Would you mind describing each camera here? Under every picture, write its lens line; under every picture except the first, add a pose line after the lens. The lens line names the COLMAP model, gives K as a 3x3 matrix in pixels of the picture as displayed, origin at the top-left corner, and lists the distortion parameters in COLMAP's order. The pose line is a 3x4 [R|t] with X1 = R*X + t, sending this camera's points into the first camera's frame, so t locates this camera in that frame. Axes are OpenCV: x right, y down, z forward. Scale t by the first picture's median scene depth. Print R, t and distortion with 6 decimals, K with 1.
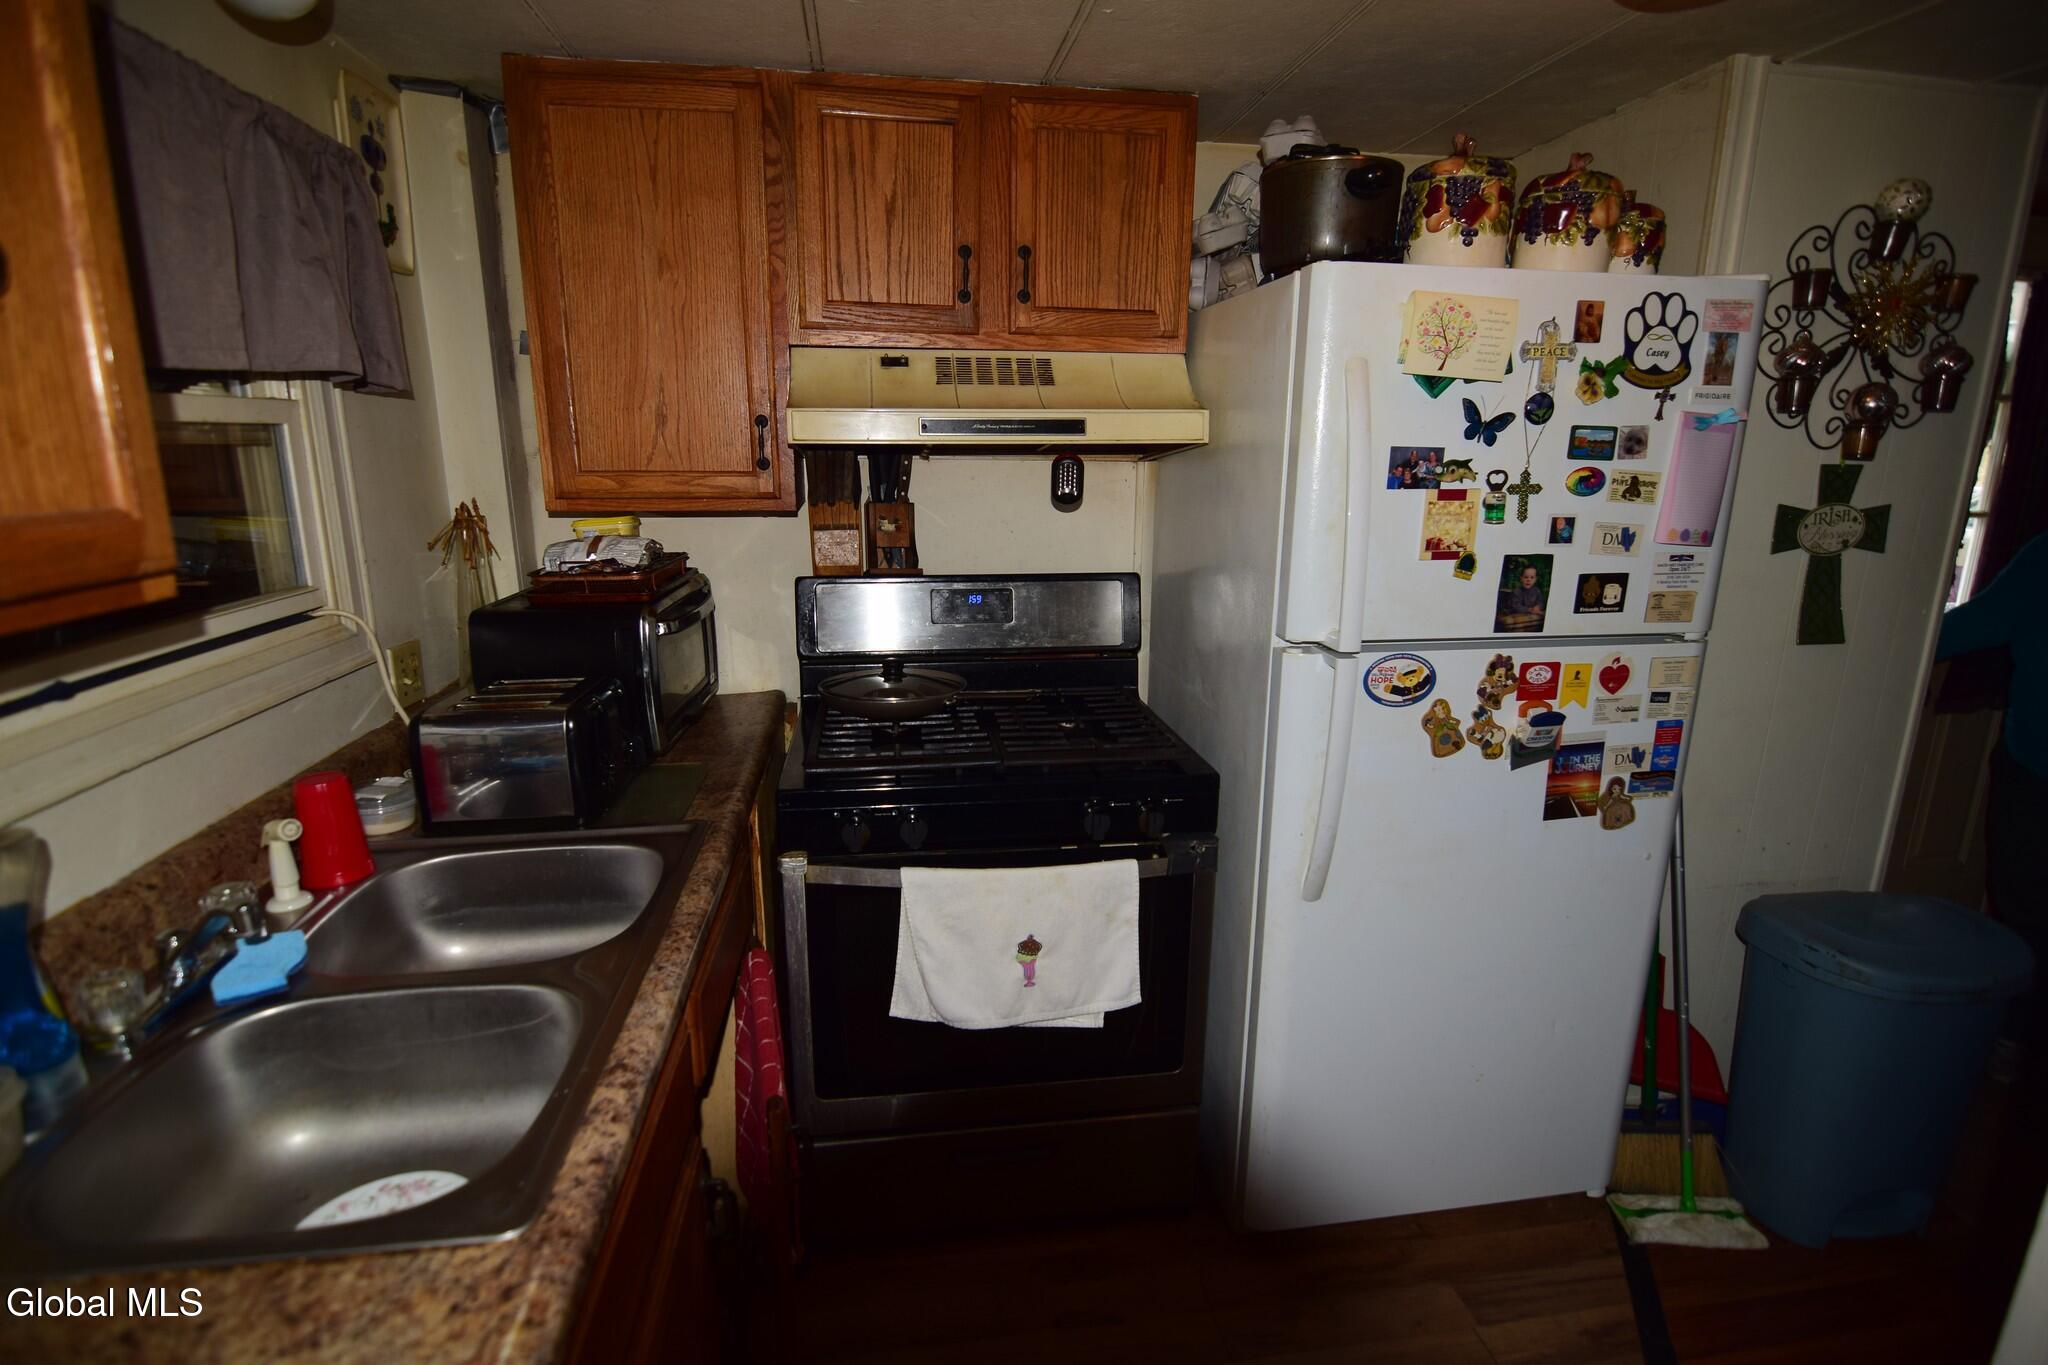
lens RADIAL K [[979.9, 0, 1025.9], [0, 979.9, 683.5], [0, 0, 1]] dist [-0.016429, -0.005723]
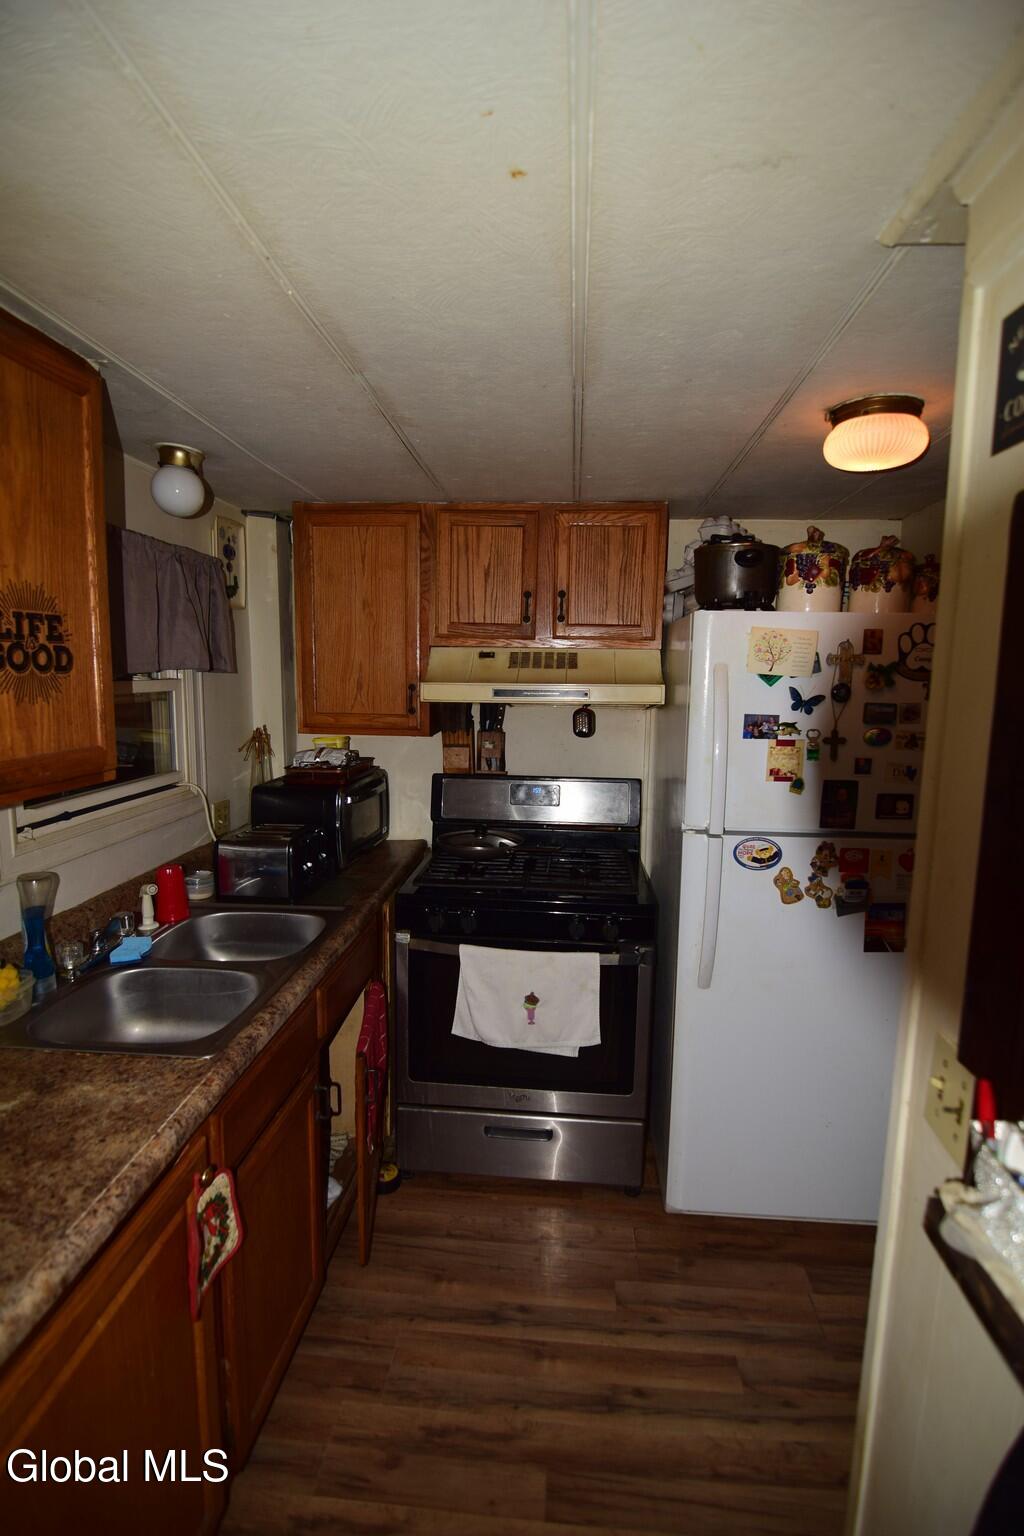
lens RADIAL K [[734.9, 0, 519.6], [0, 734.9, 769.5], [0, 0, 1]] dist [-0.016429, -0.005723]
pose [[0.974746, 0.038805, -0.219918, 0.253487], [-0.061752, 0.993225, -0.098444, 0.001935], [0.214608, 0.109538, 0.970538, -0.281292]]
